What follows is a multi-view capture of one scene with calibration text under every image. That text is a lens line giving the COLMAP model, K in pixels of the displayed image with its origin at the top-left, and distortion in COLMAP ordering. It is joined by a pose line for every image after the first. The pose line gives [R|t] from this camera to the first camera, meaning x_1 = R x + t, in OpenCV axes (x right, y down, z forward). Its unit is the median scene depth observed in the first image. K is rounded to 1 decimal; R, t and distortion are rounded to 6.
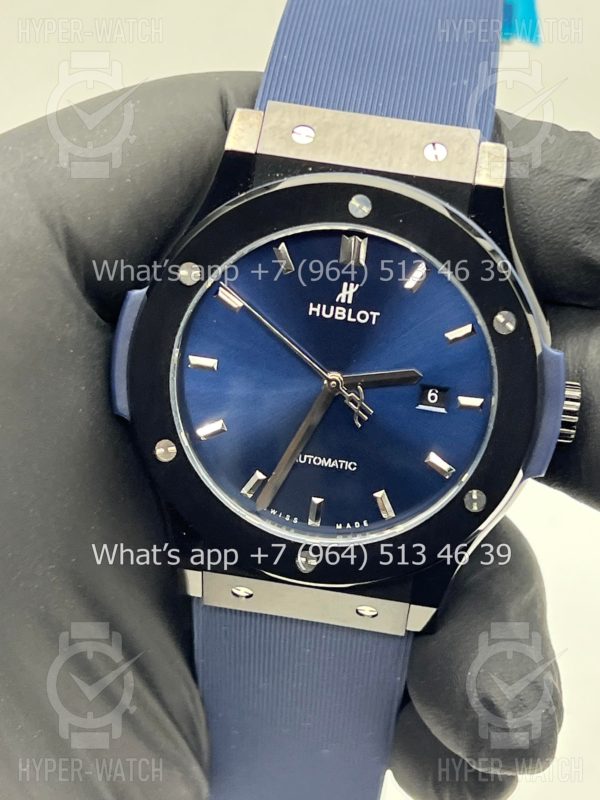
lens RADIAL K [[1838.1, 0, 302.4], [0, 1838.1, 395.6], [0, 0, 1]] dist [0.220186, 0.000000]
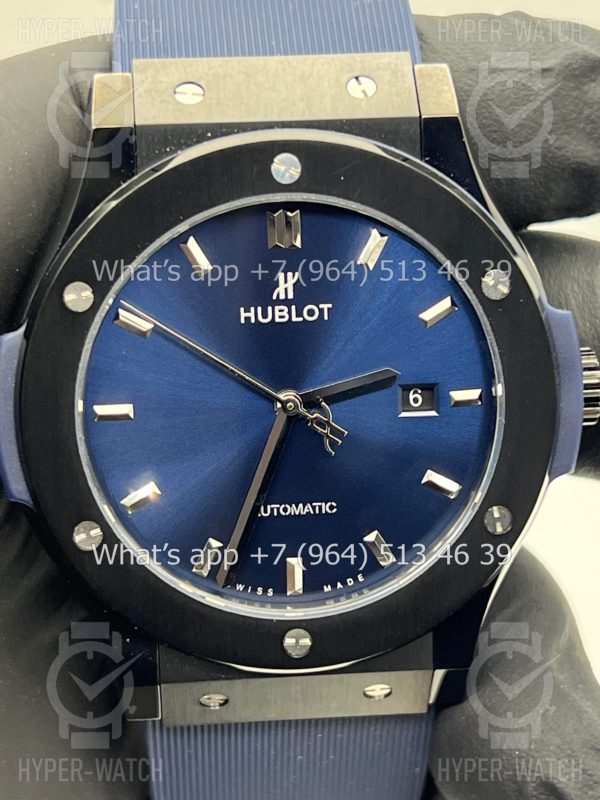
lens RADIAL K [[1838.1, 0, 298.4], [0, 1838.1, 398.9], [0, 0, 1]] dist [0.220186, 0.000000]
pose [[0.972959, -0.186448, 0.136335, -0.083438], [0.191947, 0.980998, -0.028256, 0.013099], [-0.128476, 0.053661, 0.990260, 0.241102]]
